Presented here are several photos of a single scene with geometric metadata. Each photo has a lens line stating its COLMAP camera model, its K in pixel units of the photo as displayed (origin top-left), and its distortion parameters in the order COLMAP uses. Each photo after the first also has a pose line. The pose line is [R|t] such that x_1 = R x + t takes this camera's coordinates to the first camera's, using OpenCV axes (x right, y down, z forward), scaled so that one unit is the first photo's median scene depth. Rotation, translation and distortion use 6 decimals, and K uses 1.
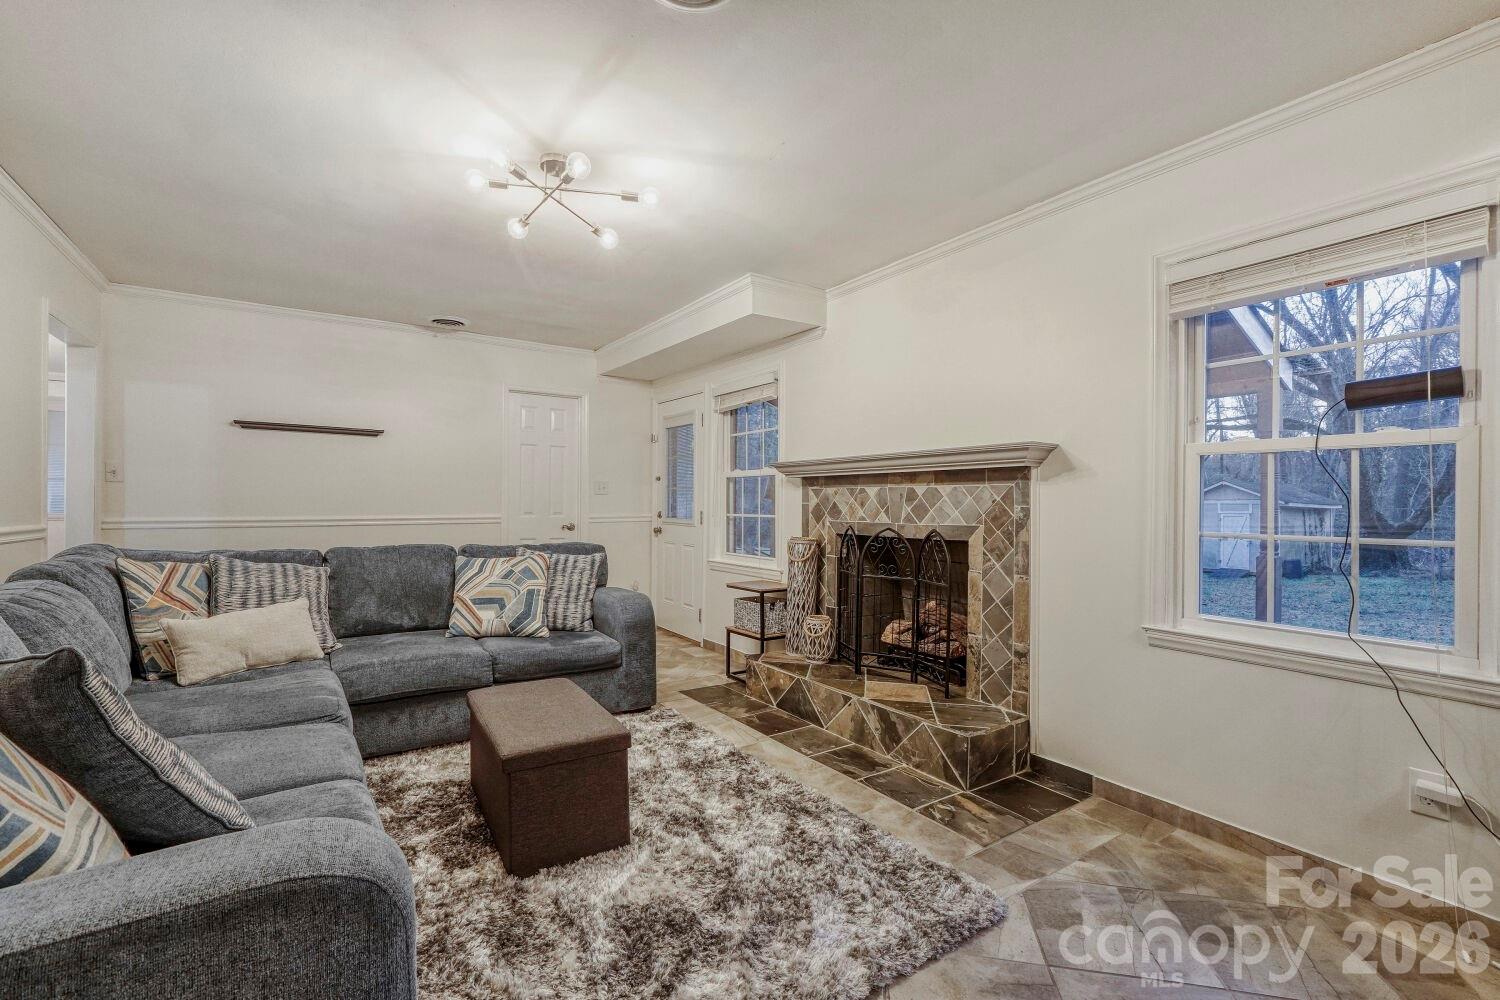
lens RADIAL K [[644.6, 0, 746.1], [0, 644.6, 512.9], [0, 0, 1]] dist [-0.003102, -0.000054]
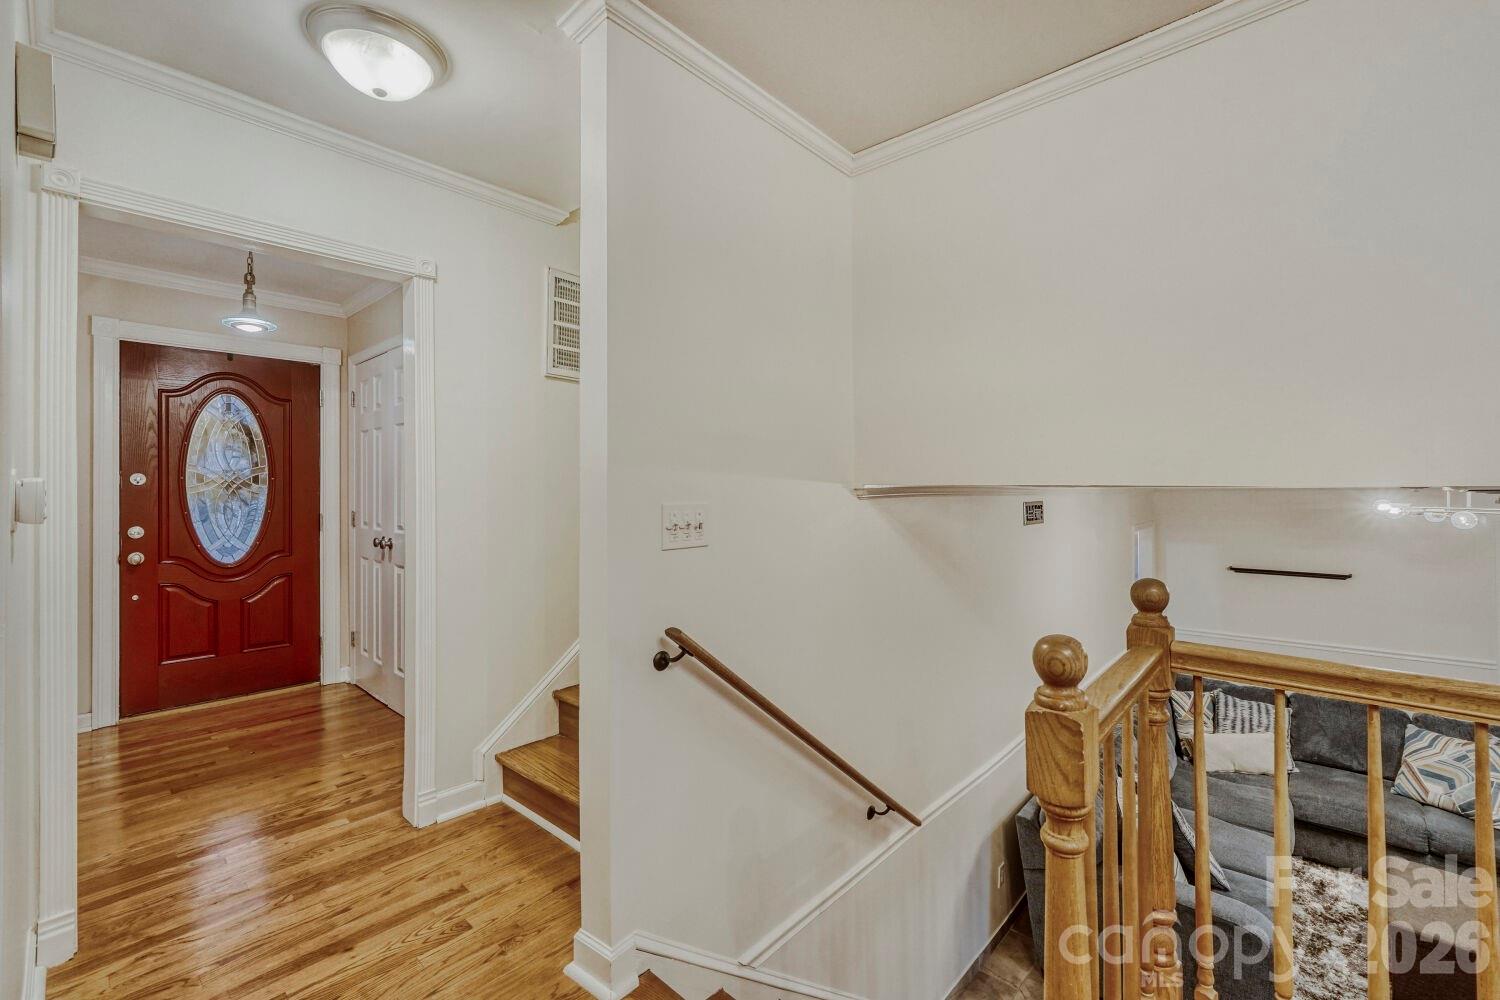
lens RADIAL K [[637.8, 0, 754.2], [0, 637.8, 488.5], [0, 0, 1]] dist [-0.014560, 0.007428]
pose [[0.240600, -0.010317, -0.970570, 0.499825], [0.000490, 0.999945, -0.010508, -0.435508], [0.970624, 0.002053, 0.240592, -0.578882]]
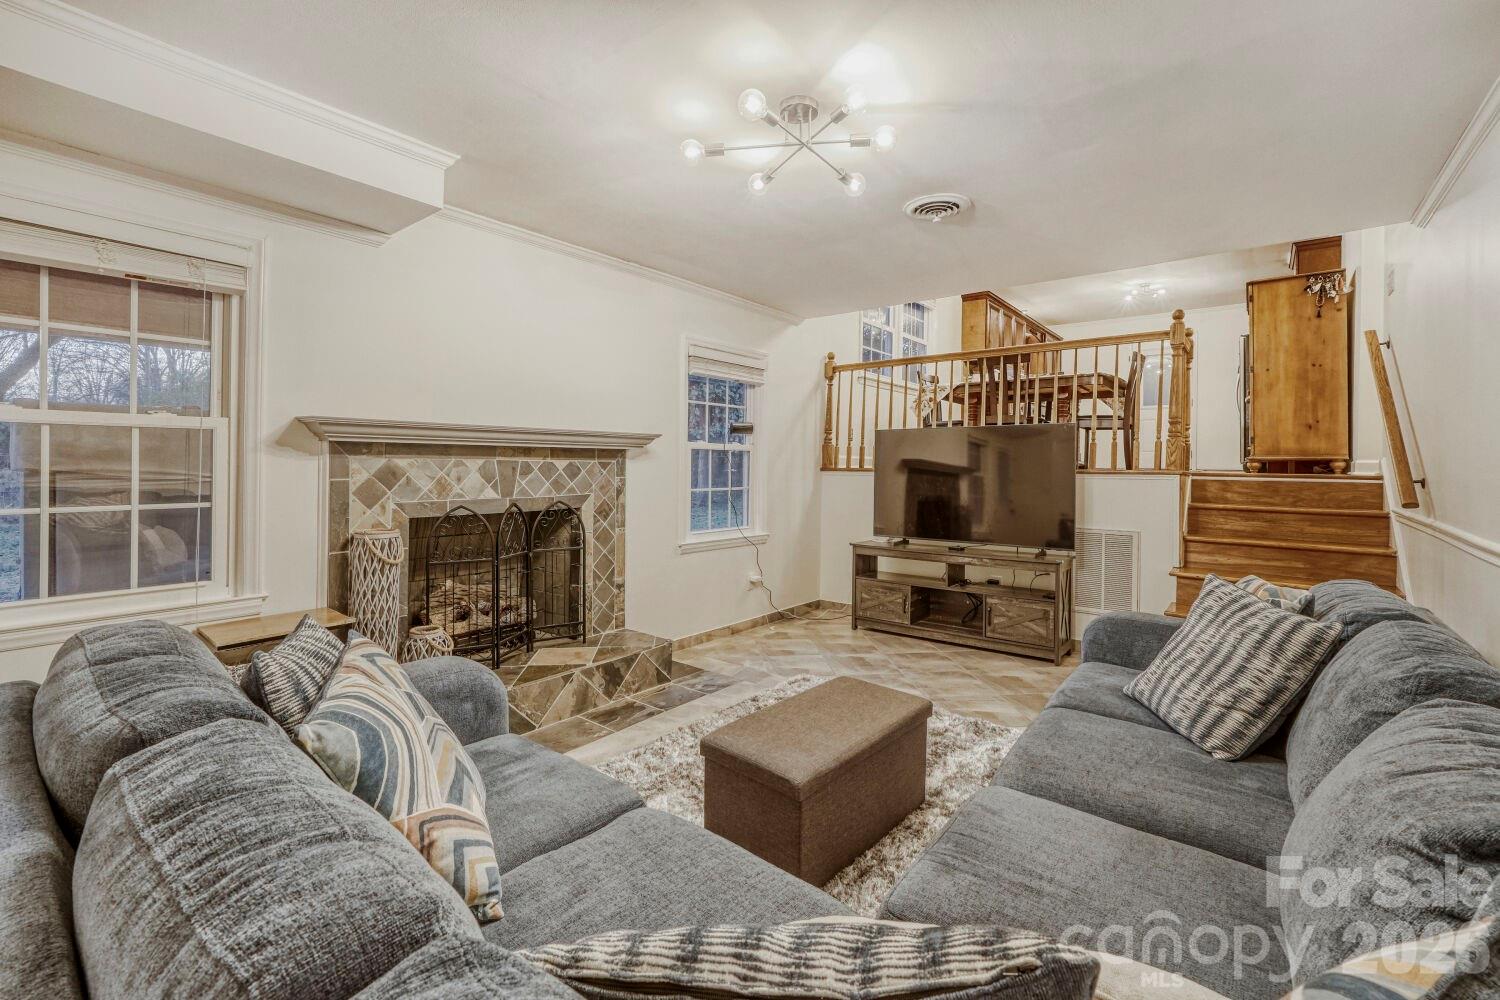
lens RADIAL K [[659.8, 0, 746.6], [0, 659.8, 458.5], [0, 0, 1]] dist [-0.013130, 0.008592]
pose [[-0.294290, -0.002418, 0.955713, -0.930924], [0.002855, 0.999990, 0.003410, -0.051379], [-0.955712, 0.003732, -0.294280, 1.086502]]
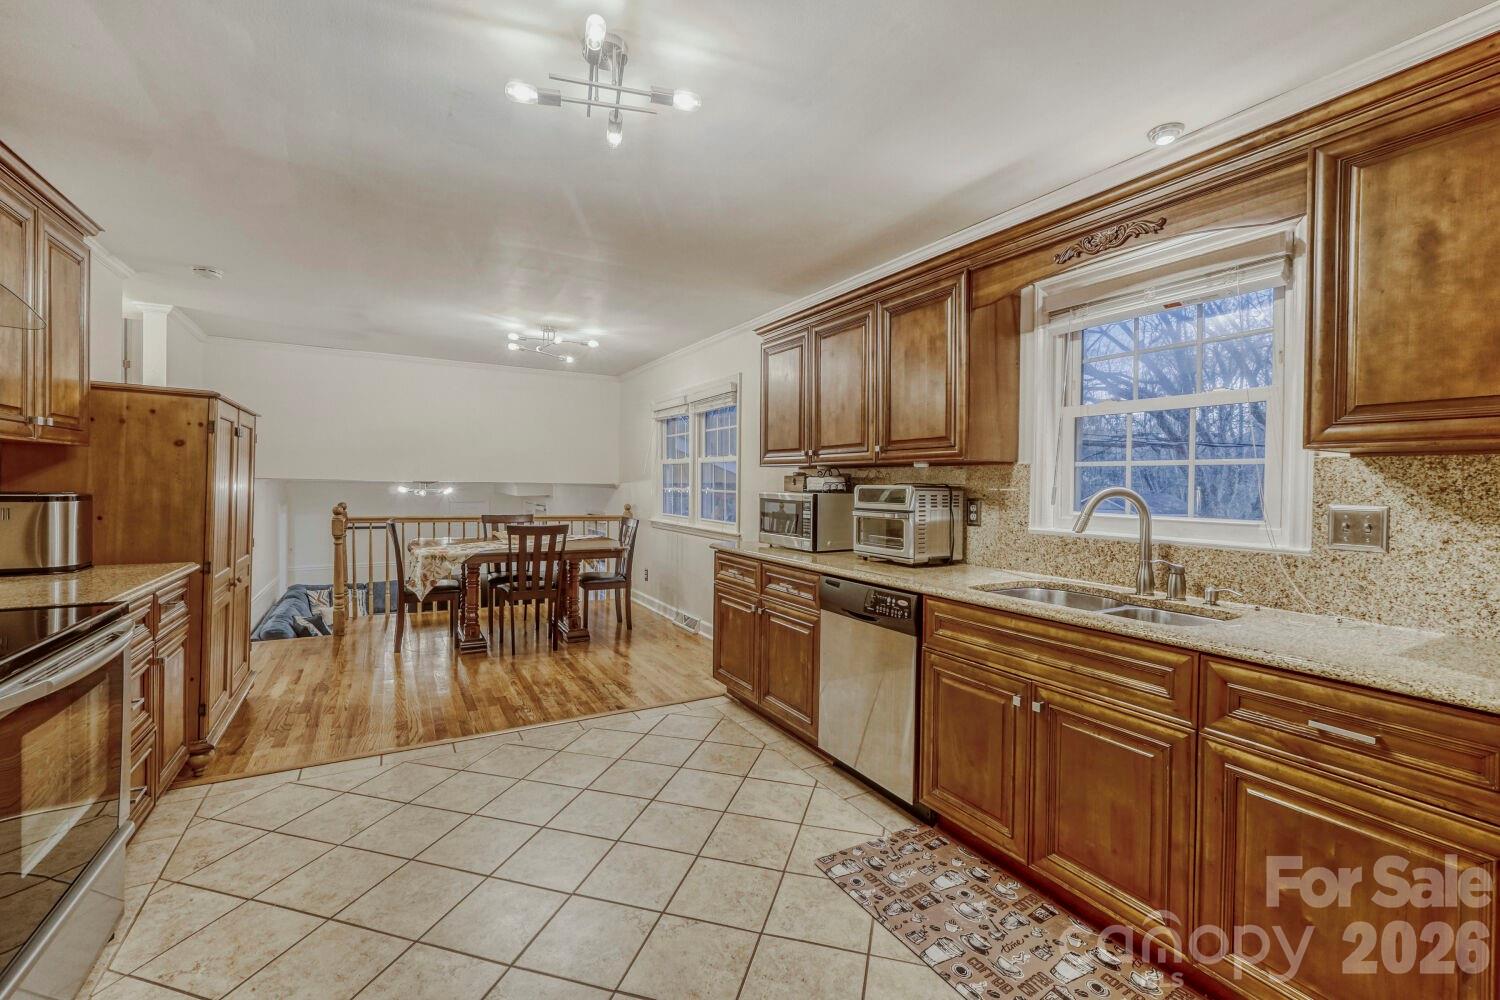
lens RADIAL K [[637.8, 0, 754.2], [0, 637.8, 488.5], [0, 0, 1]] dist [-0.014560, 0.007428]
pose [[0.997606, 0.005038, -0.068968, 1.463004], [-0.005093, 0.999987, -0.000624, -0.422587], [0.068964, 0.000974, 0.997619, -1.969477]]
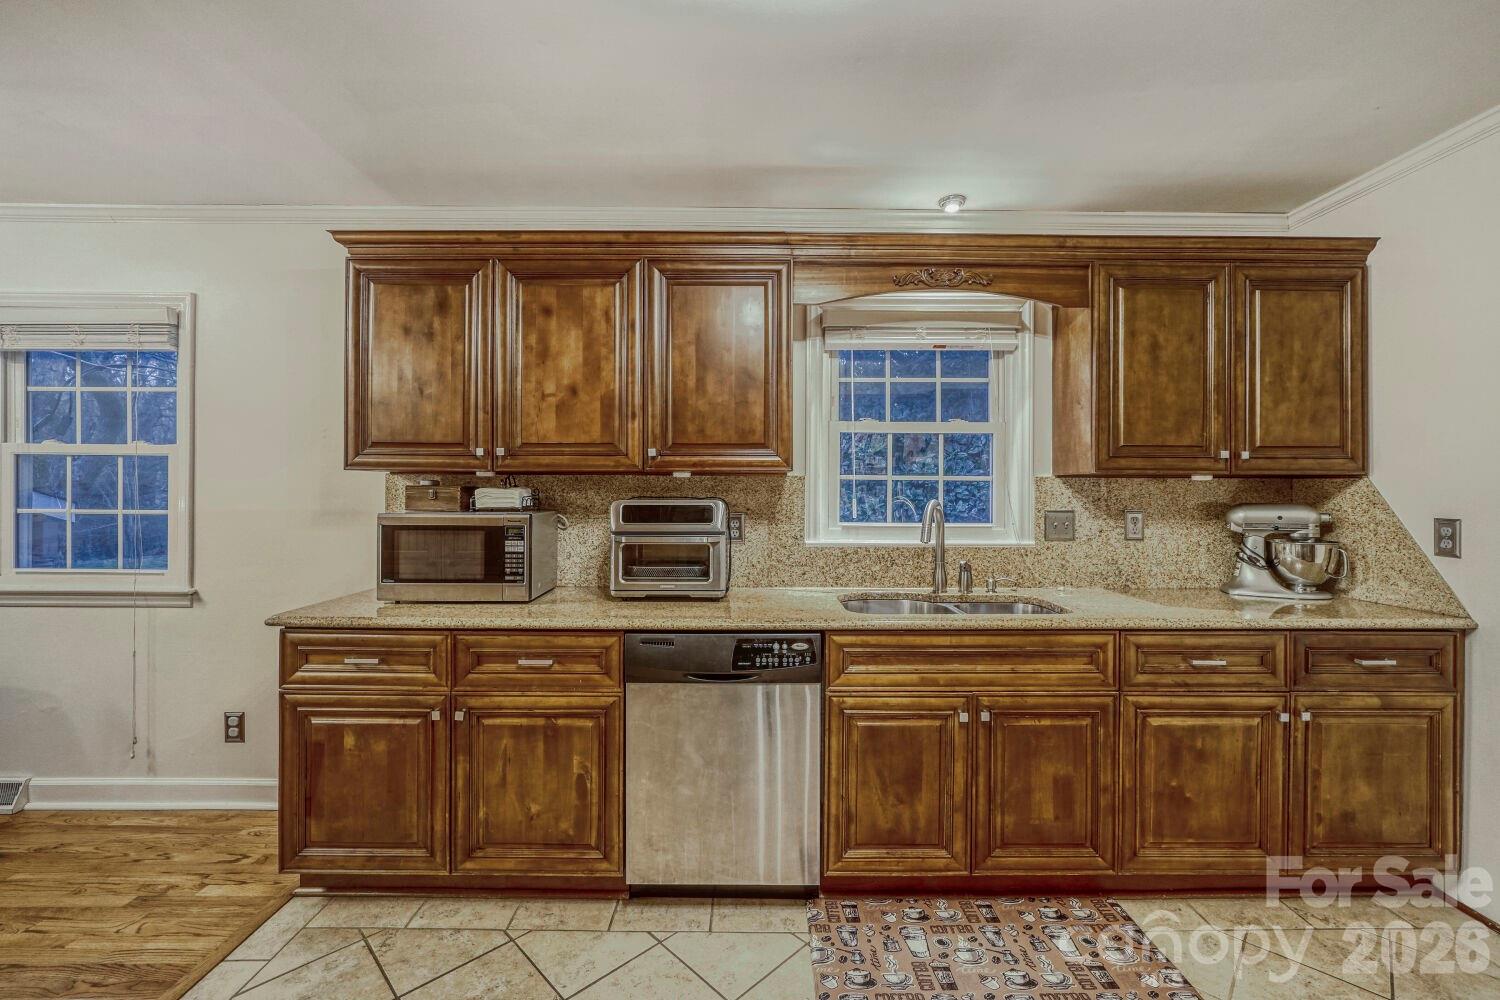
lens RADIAL K [[630.3, 0, 750.8], [0, 630.3, 489.1], [0, 0, 1]] dist [-0.018022, 0.006777]
pose [[0.557290, -0.003324, 0.830311, 1.025180], [0.006615, 0.999978, -0.000437, -0.441690], [-0.830292, 0.005736, 0.557300, -1.469614]]
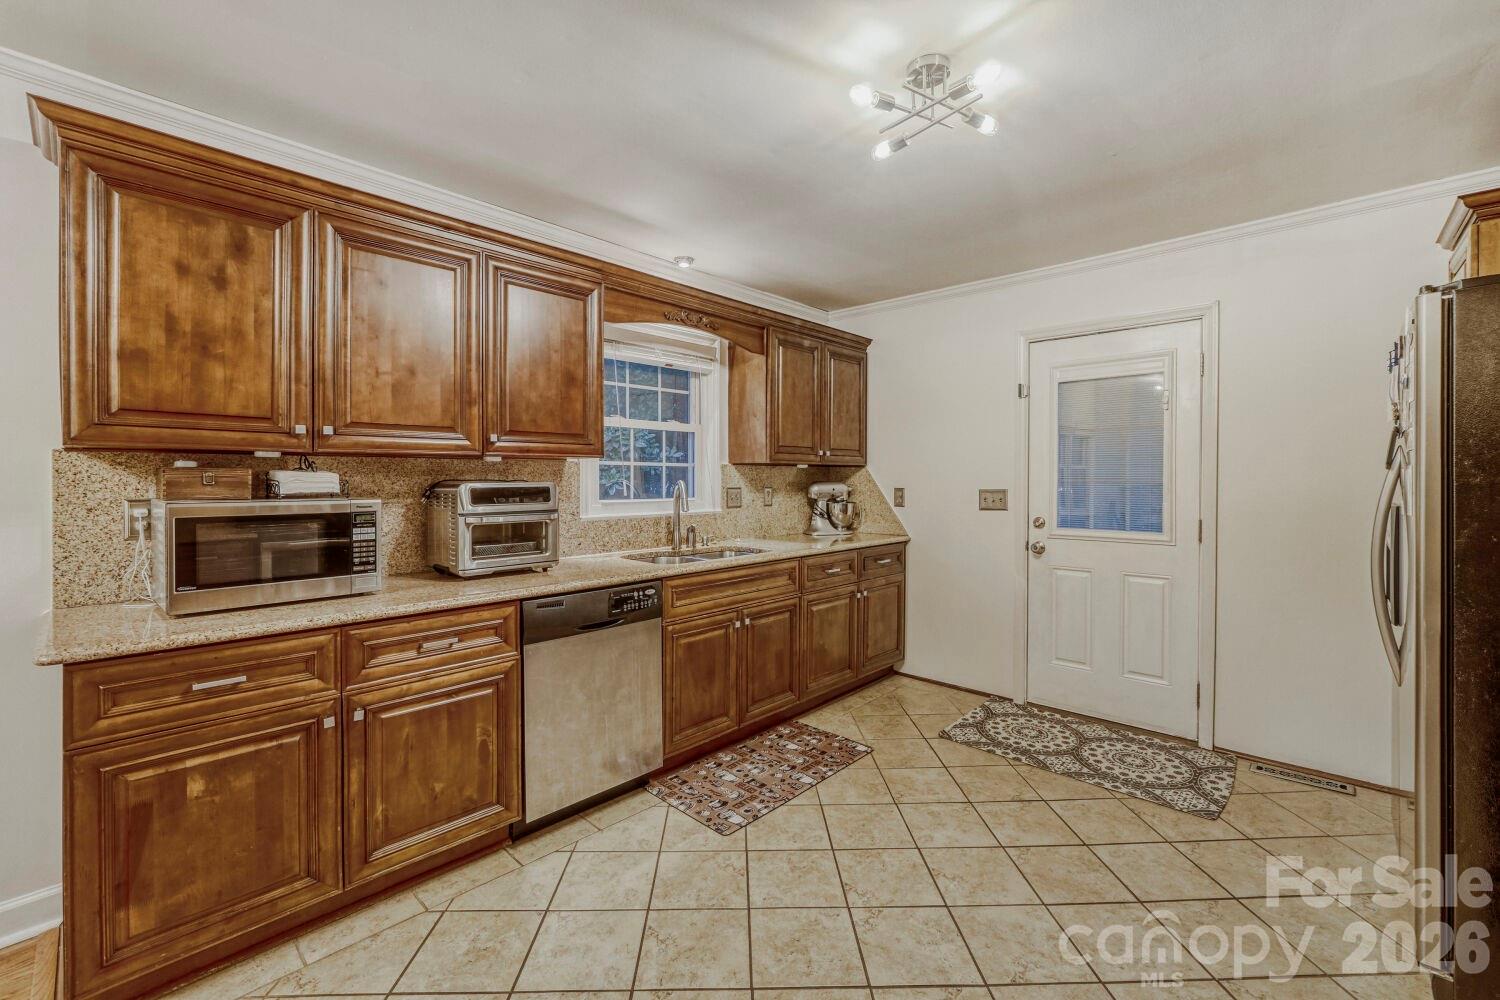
lens RADIAL K [[630.3, 0, 750.8], [0, 630.3, 489.1], [0, 0, 1]] dist [-0.018022, 0.006777]
pose [[-0.218670, -0.028028, 0.975396, 0.727912], [0.003967, 0.999554, 0.029612, -0.444097], [-0.975791, 0.010345, -0.218461, -1.093992]]
